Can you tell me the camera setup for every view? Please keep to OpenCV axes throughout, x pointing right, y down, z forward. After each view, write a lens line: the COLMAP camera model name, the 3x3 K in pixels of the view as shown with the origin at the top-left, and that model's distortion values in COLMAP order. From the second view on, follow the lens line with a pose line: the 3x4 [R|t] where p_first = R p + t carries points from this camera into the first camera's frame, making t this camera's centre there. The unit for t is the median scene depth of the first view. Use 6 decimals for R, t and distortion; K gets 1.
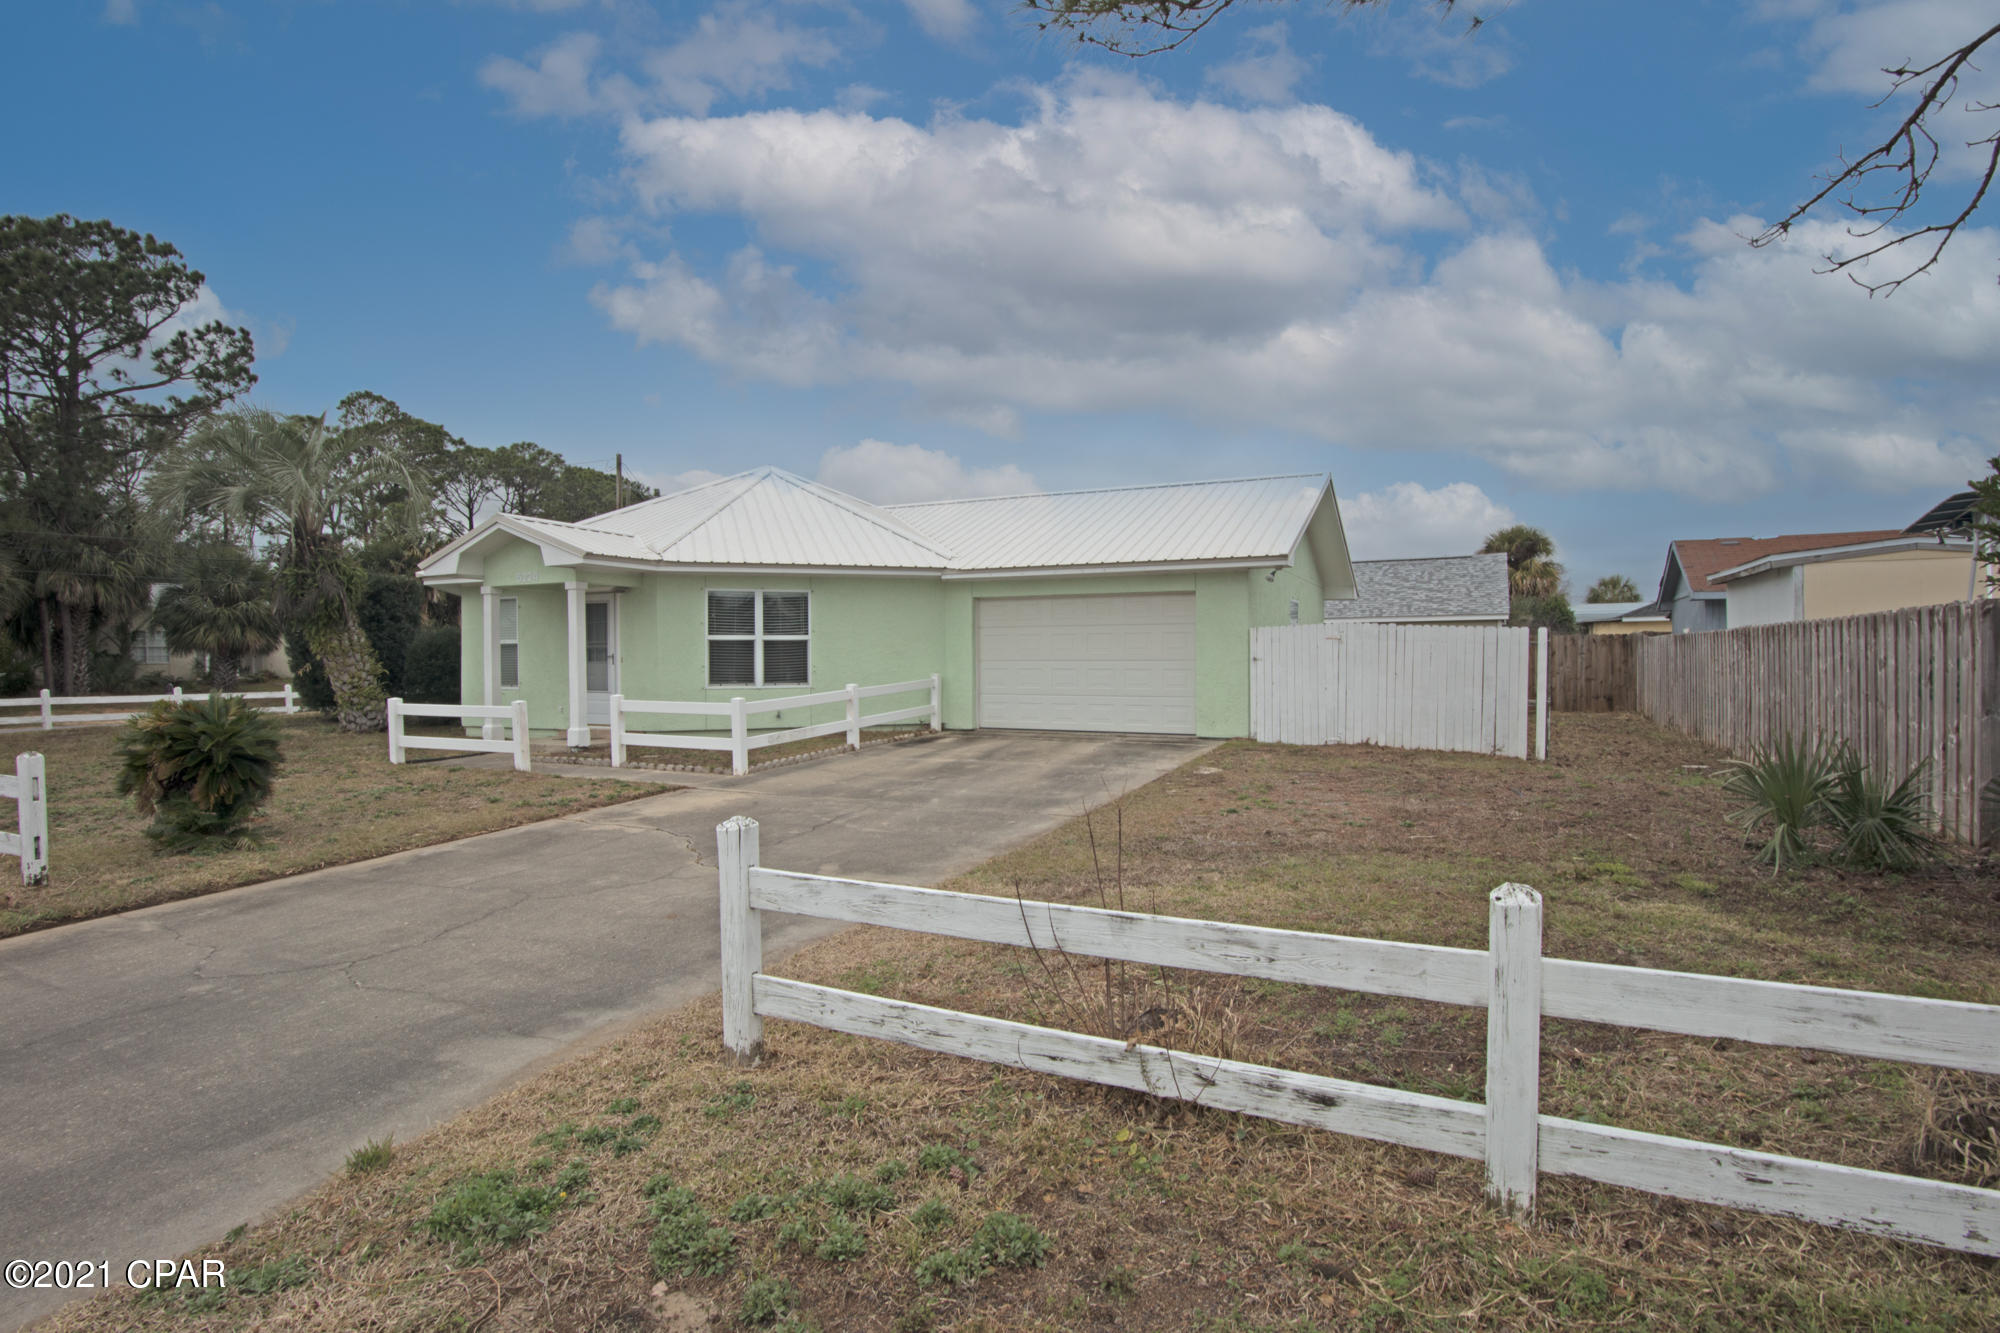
lens RADIAL K [[961.7, 0, 995.5], [0, 961.7, 664.2], [0, 0, 1]] dist [0.005954, 0.000389]
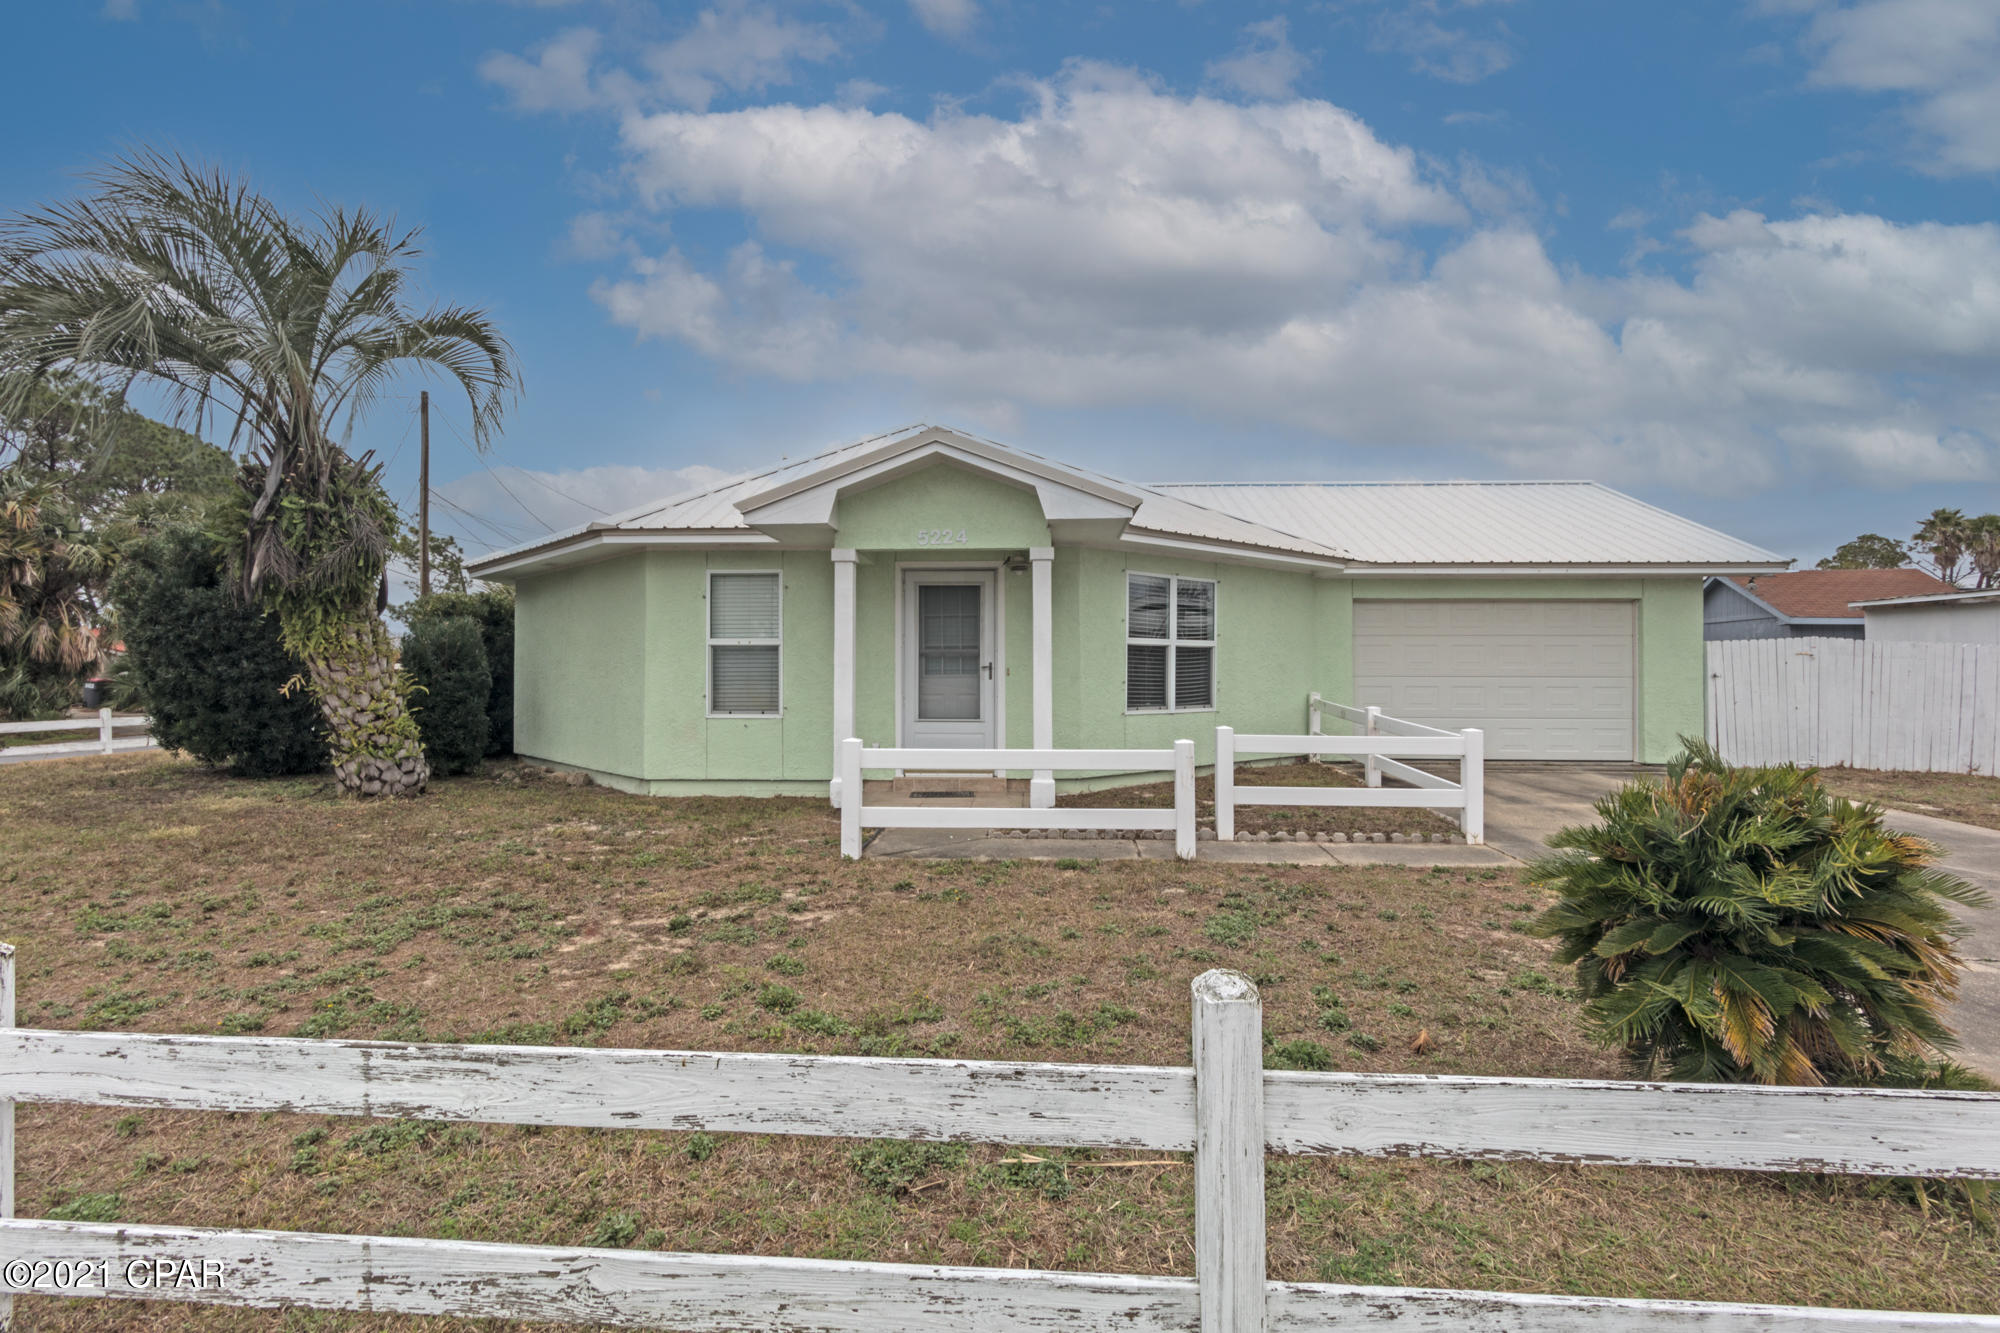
lens RADIAL K [[961.7, 0, 1001.6], [0, 961.7, 670.1], [0, 0, 1]] dist [0.005954, 0.000389]
pose [[0.922653, 0.007708, 0.385554, -0.647910], [-0.002994, 0.999913, -0.012826, 0.002728], [-0.385620, 0.010680, 0.922596, 0.394645]]
